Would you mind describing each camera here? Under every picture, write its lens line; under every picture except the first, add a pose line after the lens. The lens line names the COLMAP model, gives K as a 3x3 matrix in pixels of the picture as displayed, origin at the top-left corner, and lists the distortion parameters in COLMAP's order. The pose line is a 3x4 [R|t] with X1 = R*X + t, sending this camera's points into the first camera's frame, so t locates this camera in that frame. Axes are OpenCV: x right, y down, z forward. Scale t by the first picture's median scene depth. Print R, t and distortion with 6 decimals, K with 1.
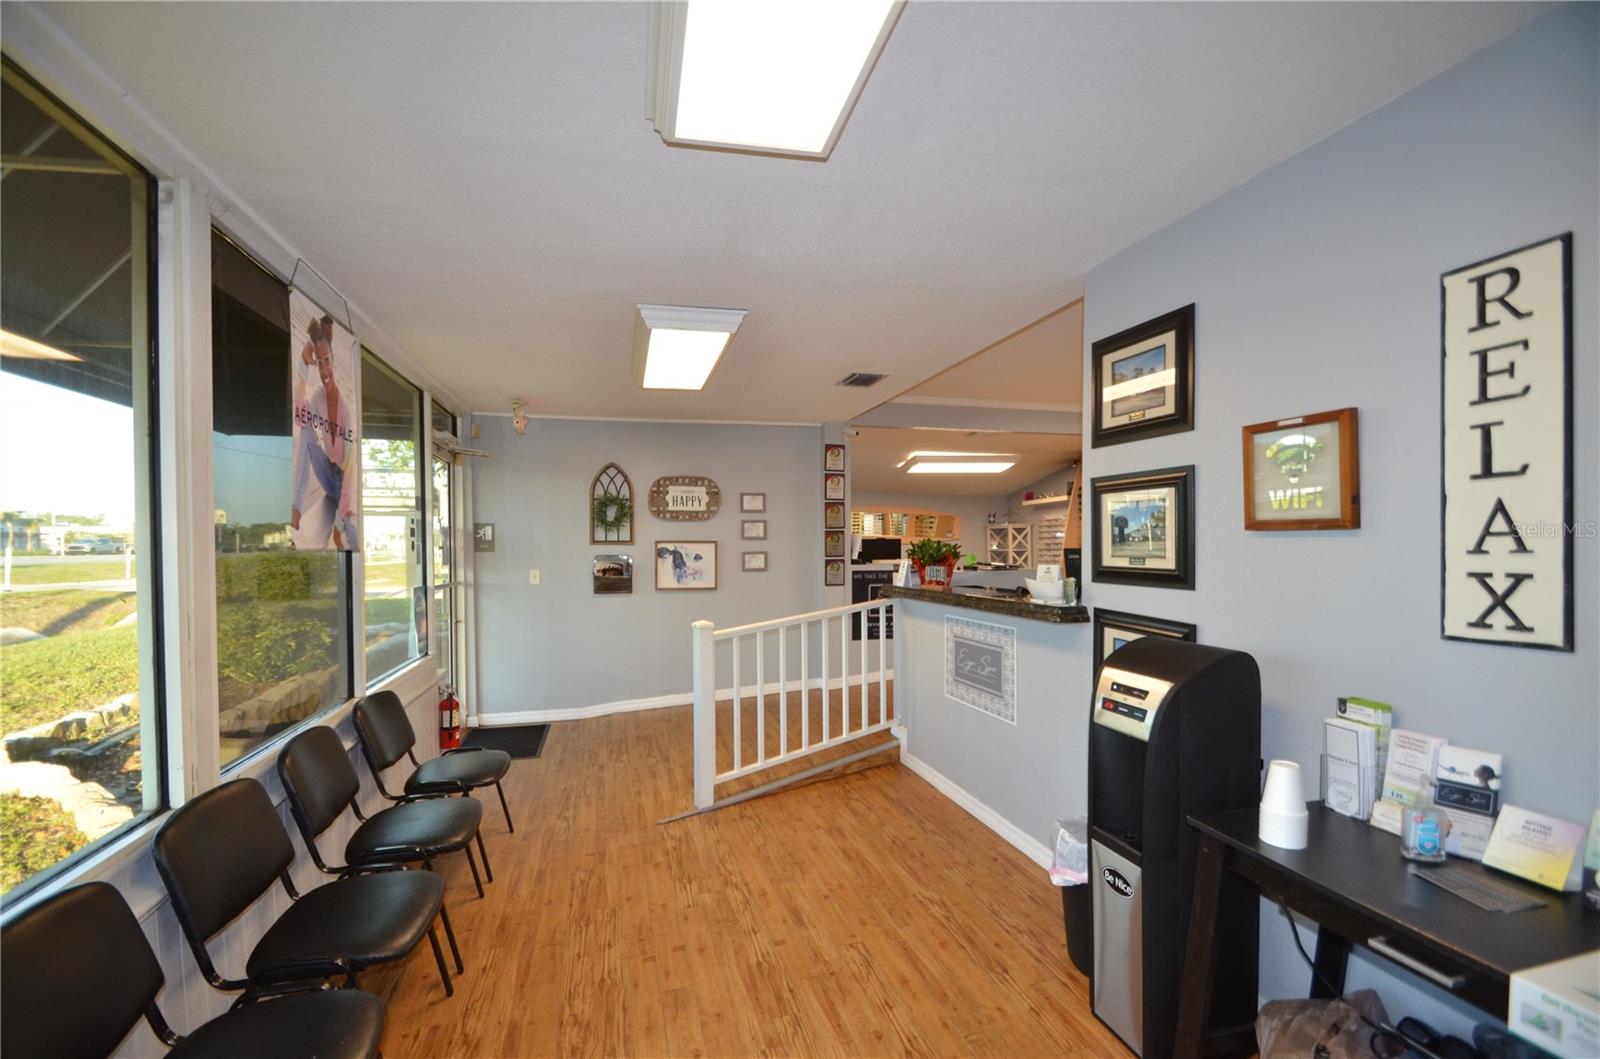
lens RADIAL K [[709.5, 0, 782.3], [0, 709.5, 560.5], [0, 0, 1]] dist [0.023713, -0.023095]
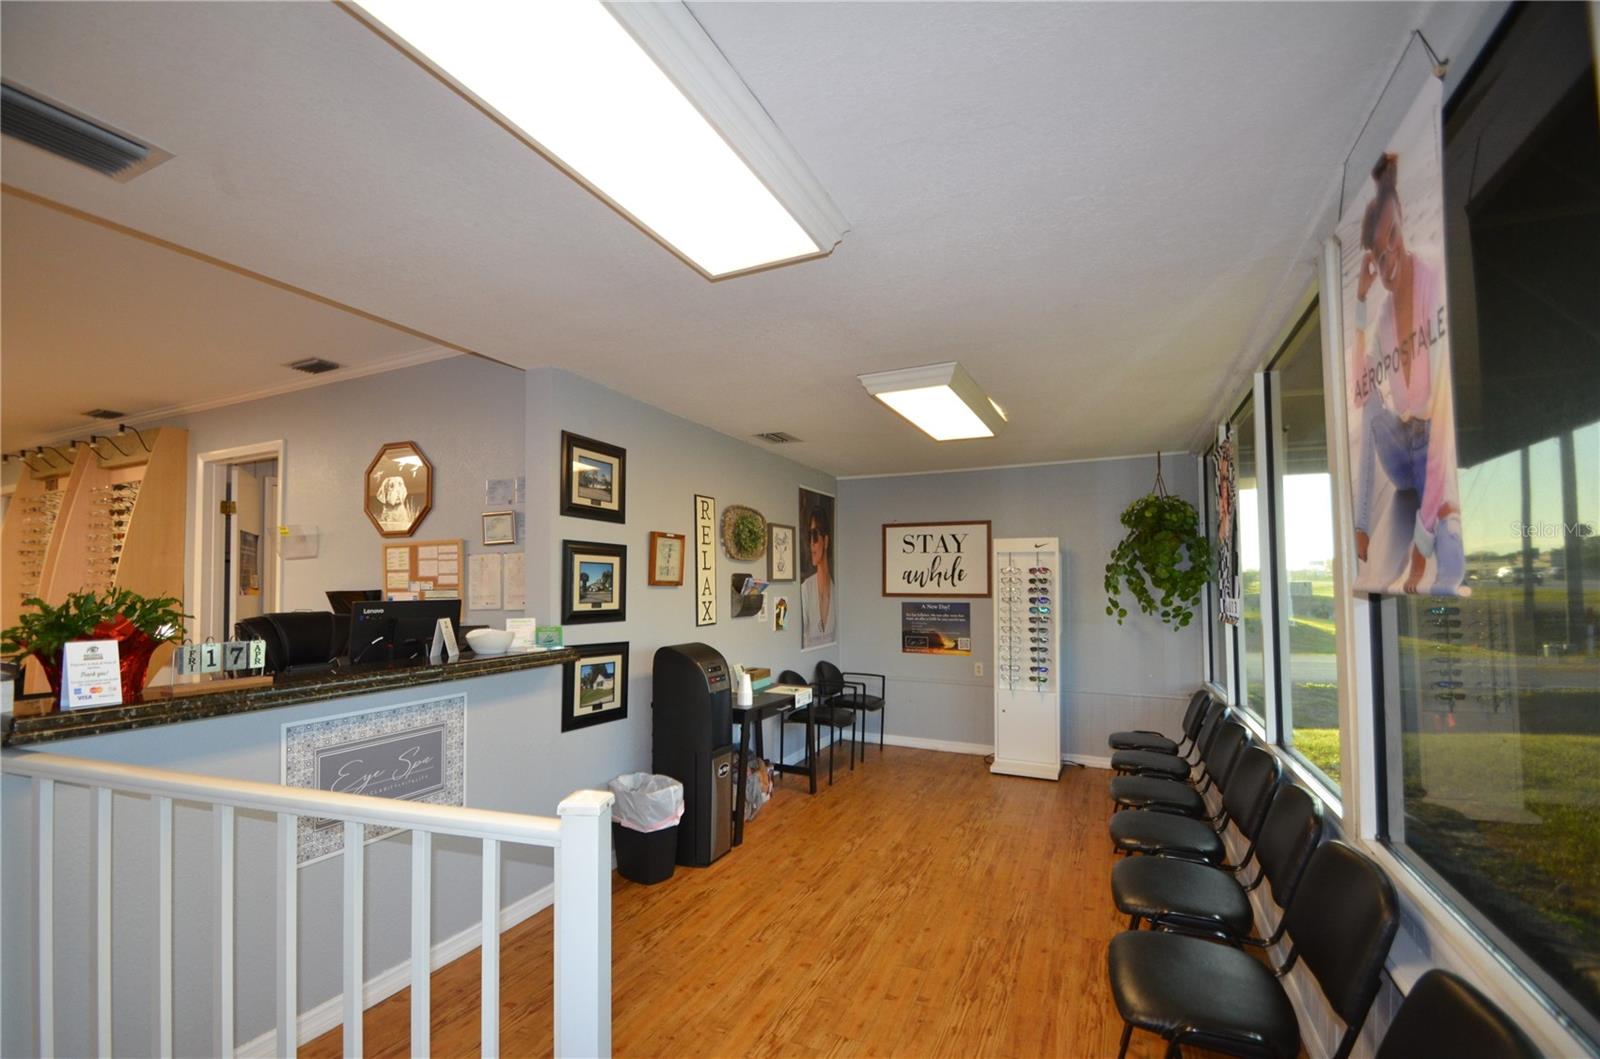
lens RADIAL K [[695.7, 0, 783.1], [0, 695.7, 563.5], [0, 0, 1]] dist [0.000931, -0.009549]
pose [[-0.779577, 0.035441, 0.625302, -0.710517], [0.028642, 0.999370, -0.020934, -0.046508], [-0.625651, 0.001590, -0.780102, 2.008280]]
